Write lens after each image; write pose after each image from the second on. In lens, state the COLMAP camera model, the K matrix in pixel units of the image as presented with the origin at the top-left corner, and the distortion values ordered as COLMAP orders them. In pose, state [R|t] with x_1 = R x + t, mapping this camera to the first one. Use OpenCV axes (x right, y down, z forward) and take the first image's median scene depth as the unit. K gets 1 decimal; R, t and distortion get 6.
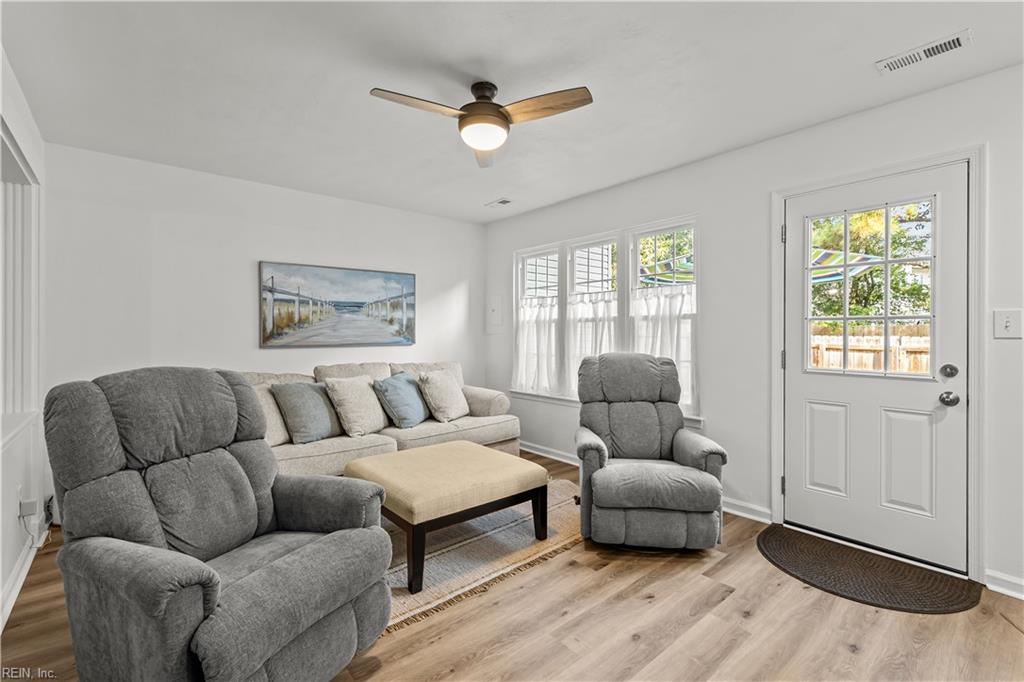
lens RADIAL K [[449.0, 0, 513.3], [0, 449.0, 332.6], [0, 0, 1]] dist [0.002045, -0.001202]
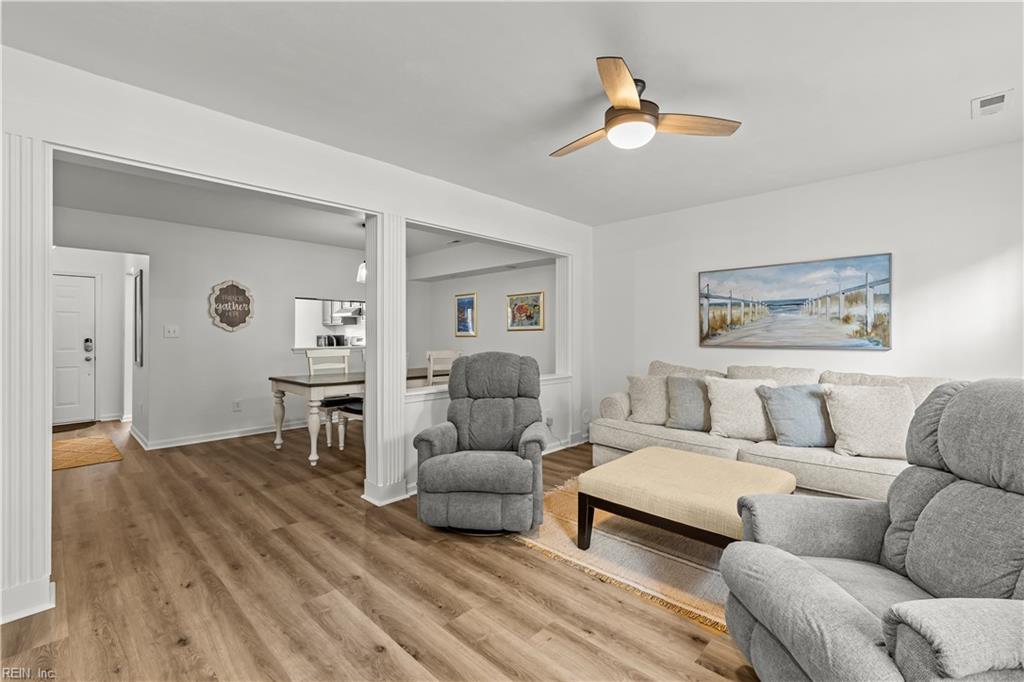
lens RADIAL K [[449.0, 0, 515.0], [0, 449.0, 333.2], [0, 0, 1]] dist [0.002045, -0.001202]
pose [[0.099046, 0.002193, -0.995080, 0.548490], [0.004437, 0.999987, 0.002645, -0.005820], [0.995073, -0.004678, 0.099035, 0.395097]]
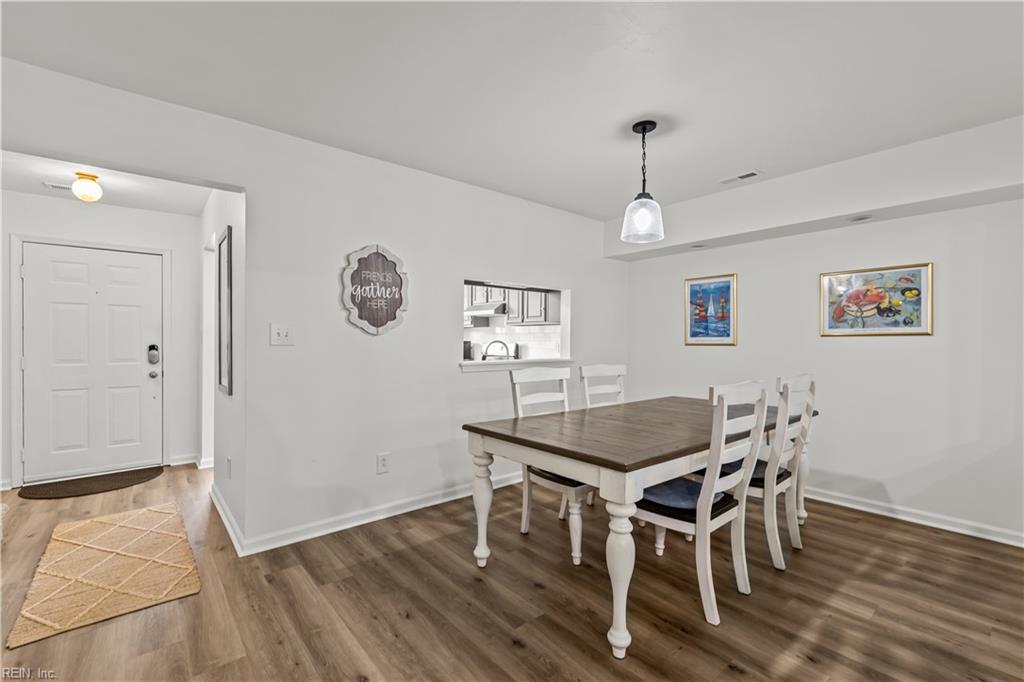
lens RADIAL K [[449.0, 0, 510.0], [0, 449.0, 343.0], [0, 0, 1]] dist [0.002045, -0.001202]
pose [[-0.013522, 0.010987, -0.999848, 0.199889], [-0.000861, 0.999939, 0.010999, -0.005839], [0.999908, 0.001009, -0.013512, 0.146193]]
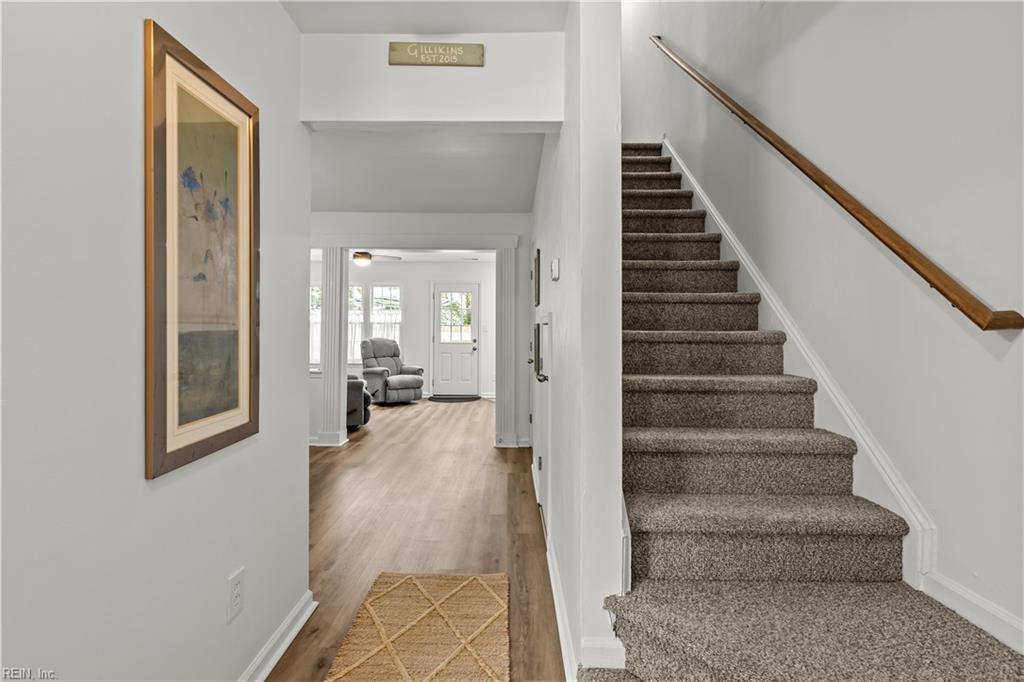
lens RADIAL K [[496.8, 0, 512.2], [0, 496.8, 334.8], [0, 0, 1]] dist [0.001512, -0.000065]
pose [[0.656991, -0.009356, 0.753841, -1.098638], [-0.004886, 0.999849, 0.016667, -0.017566], [-0.753883, -0.014633, 0.656846, -1.102808]]
